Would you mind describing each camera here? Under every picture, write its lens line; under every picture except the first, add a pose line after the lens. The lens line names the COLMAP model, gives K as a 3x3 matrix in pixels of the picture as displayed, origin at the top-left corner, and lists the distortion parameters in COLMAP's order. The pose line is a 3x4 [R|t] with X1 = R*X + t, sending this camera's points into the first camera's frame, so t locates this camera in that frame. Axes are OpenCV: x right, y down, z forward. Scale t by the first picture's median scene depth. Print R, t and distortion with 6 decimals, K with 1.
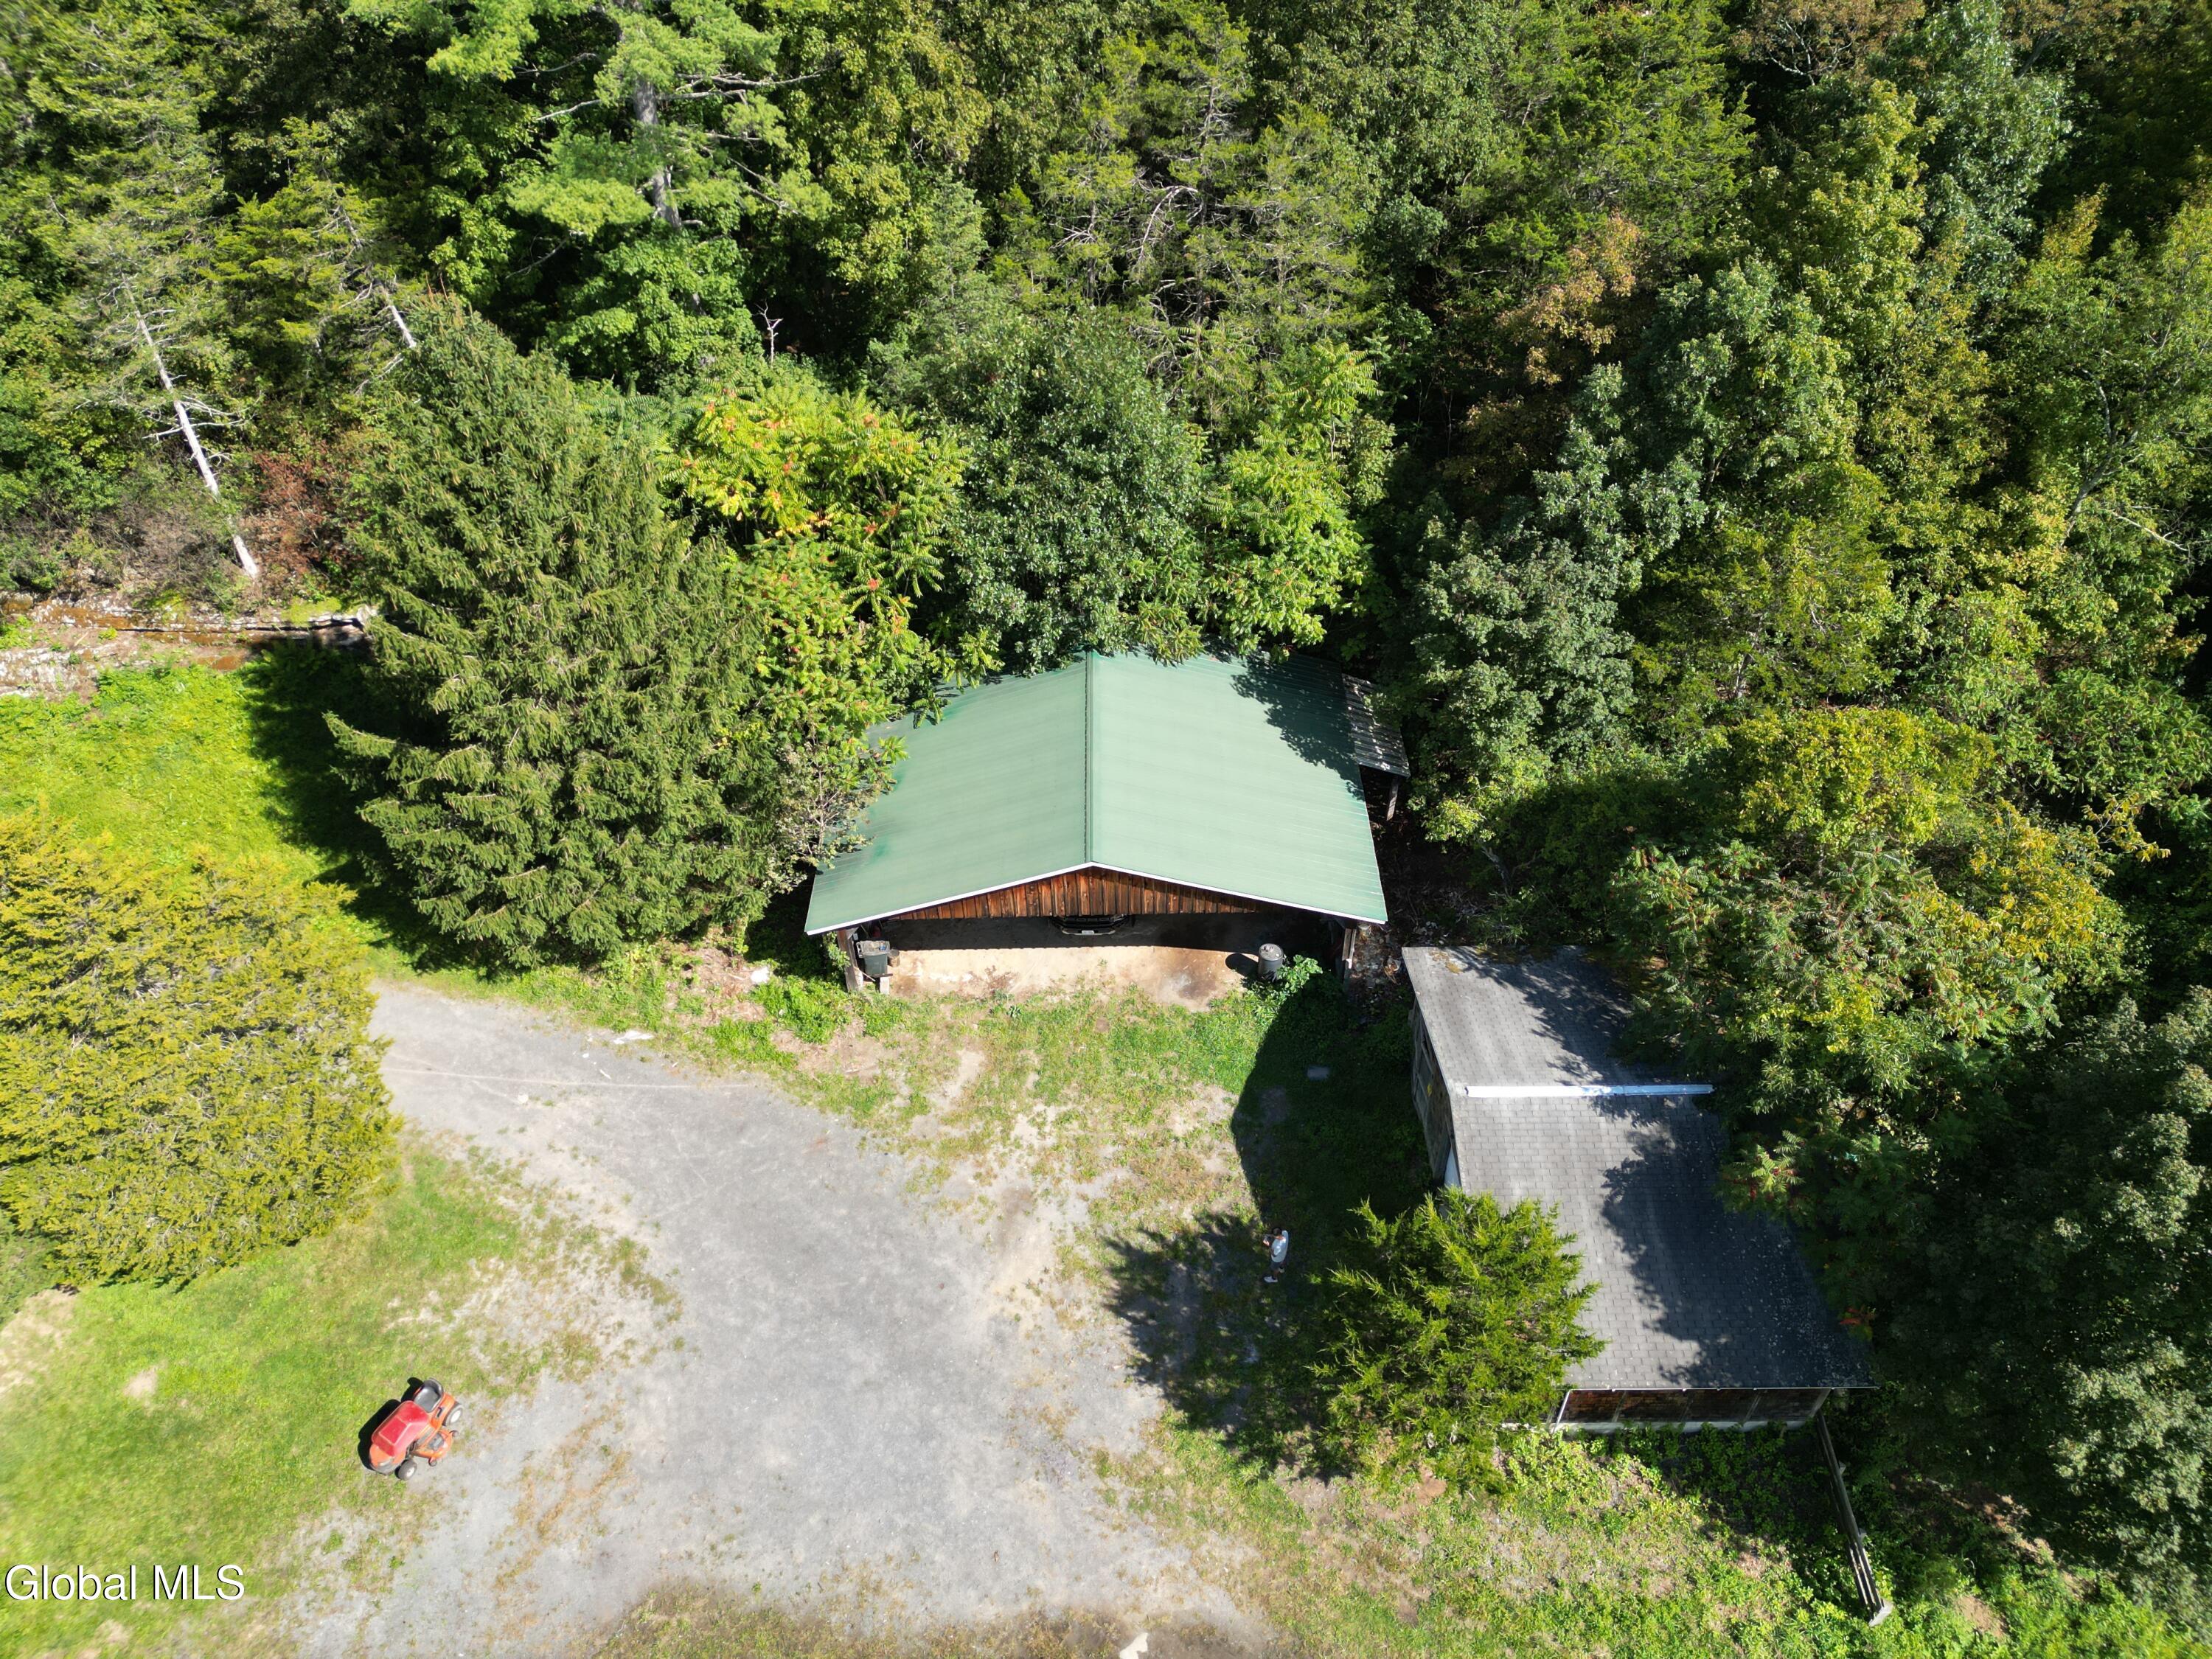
lens RADIAL K [[1564.9, 0, 1107.2], [0, 1564.9, 816.2], [0, 0, 1]] dist [0.092536, -0.098320]
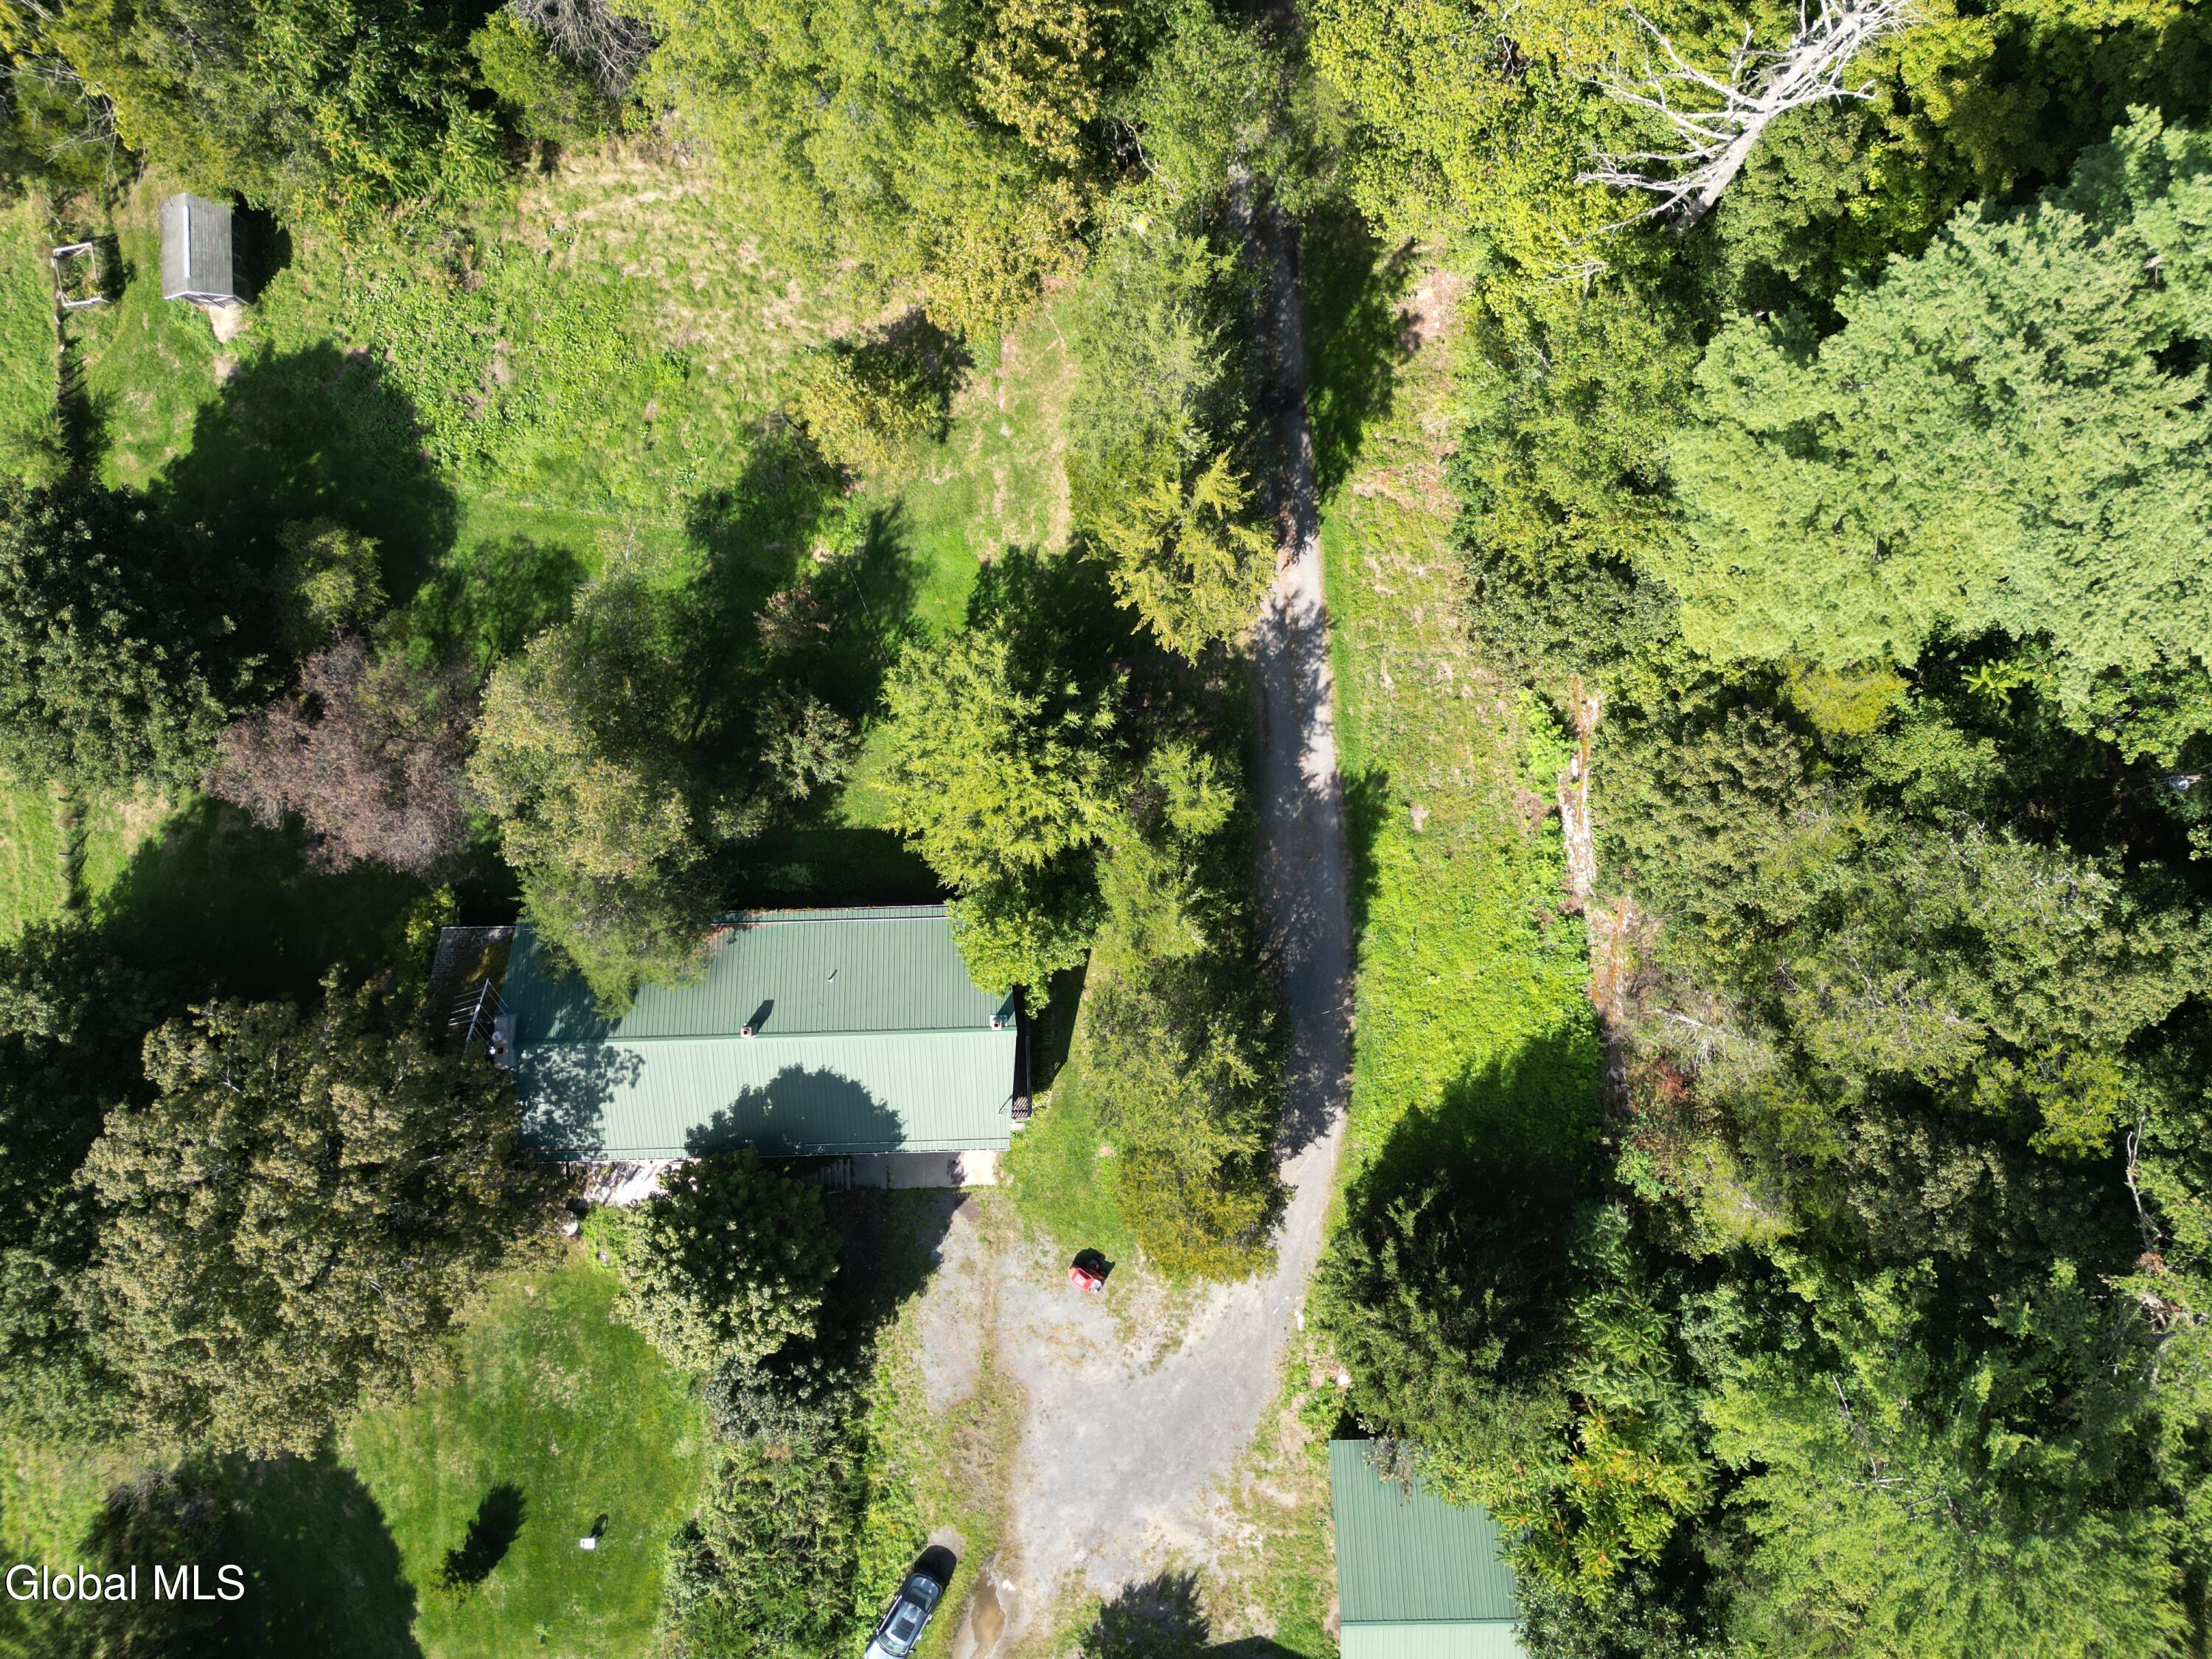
lens RADIAL K [[1554.7, 0, 1102.6], [0, 1554.7, 828.9], [0, 0, 1]] dist [0.093594, -0.090364]
pose [[0.028898, 0.999512, 0.011847, -0.964199], [-0.656057, 0.010023, 0.754644, -1.187753], [0.754158, -0.029580, 0.656027, -0.413056]]
